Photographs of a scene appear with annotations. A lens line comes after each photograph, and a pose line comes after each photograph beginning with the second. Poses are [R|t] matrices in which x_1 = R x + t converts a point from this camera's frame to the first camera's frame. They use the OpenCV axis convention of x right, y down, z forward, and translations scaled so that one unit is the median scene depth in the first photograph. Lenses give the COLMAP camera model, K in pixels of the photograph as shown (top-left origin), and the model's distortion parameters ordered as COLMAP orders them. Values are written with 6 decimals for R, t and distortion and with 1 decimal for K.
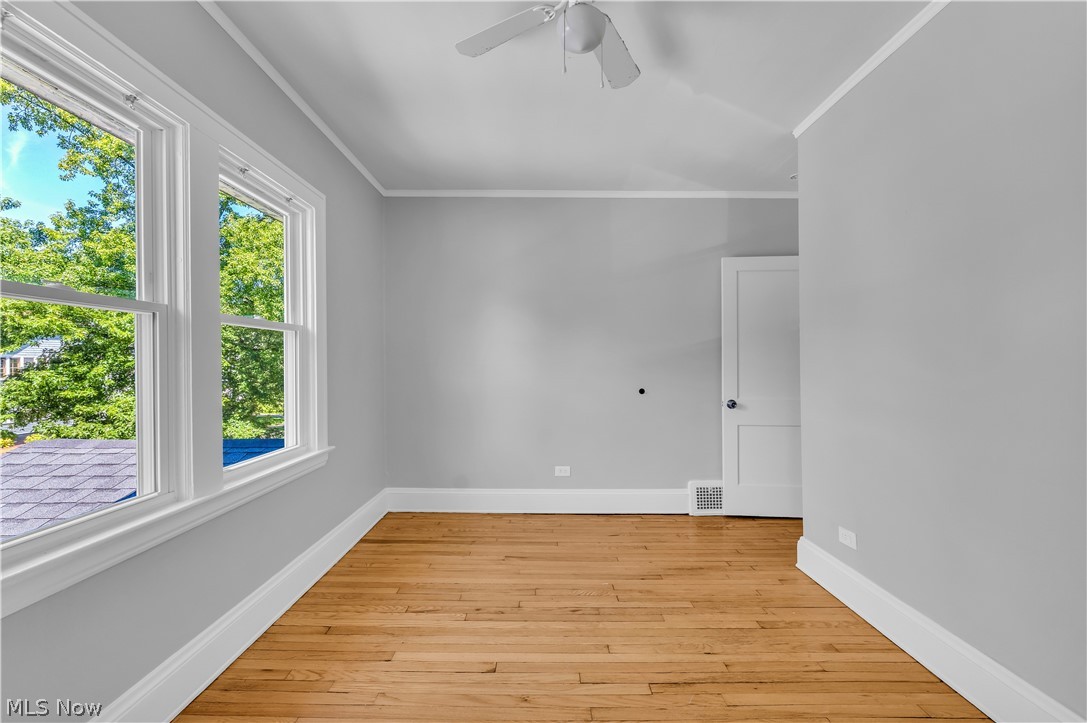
lens RADIAL K [[450.4, 0, 533.0], [0, 450.4, 368.3], [0, 0, 1]] dist [0.010501, 0.000148]
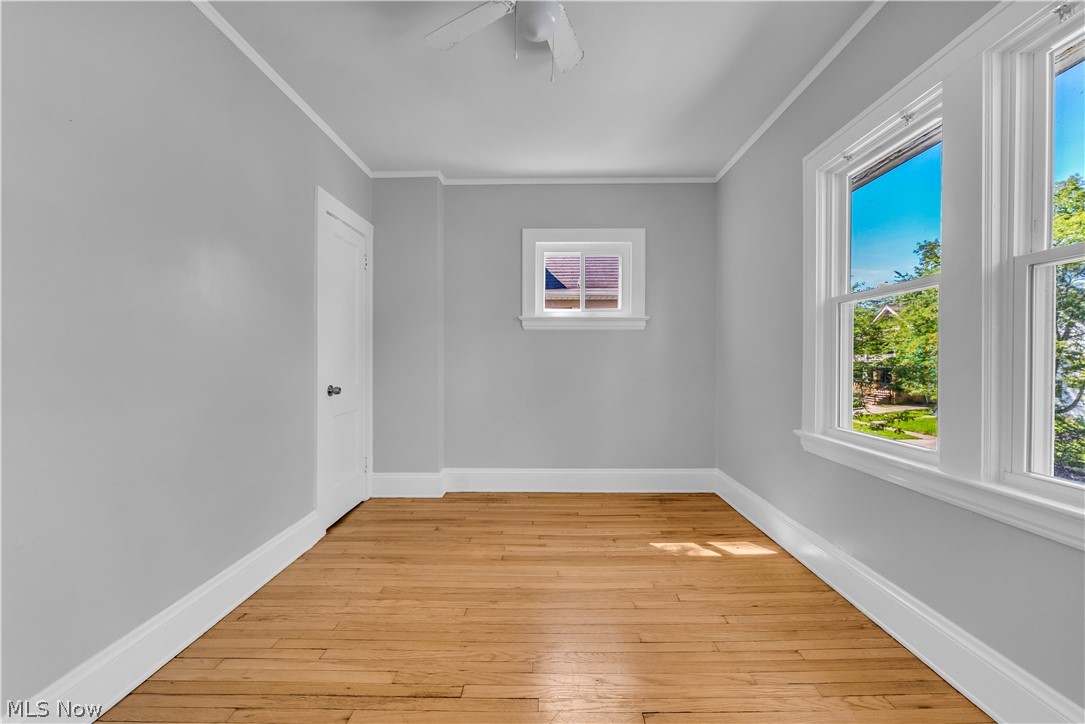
lens RADIAL K [[449.6, 0, 543.6], [0, 449.6, 356.9], [0, 0, 1]] dist [0.010501, 0.000148]
pose [[-0.999903, 0.006907, -0.012124, 0.103122], [0.006840, 0.999961, 0.005545, 0.035406], [0.012162, 0.005461, -0.999911, 1.898900]]
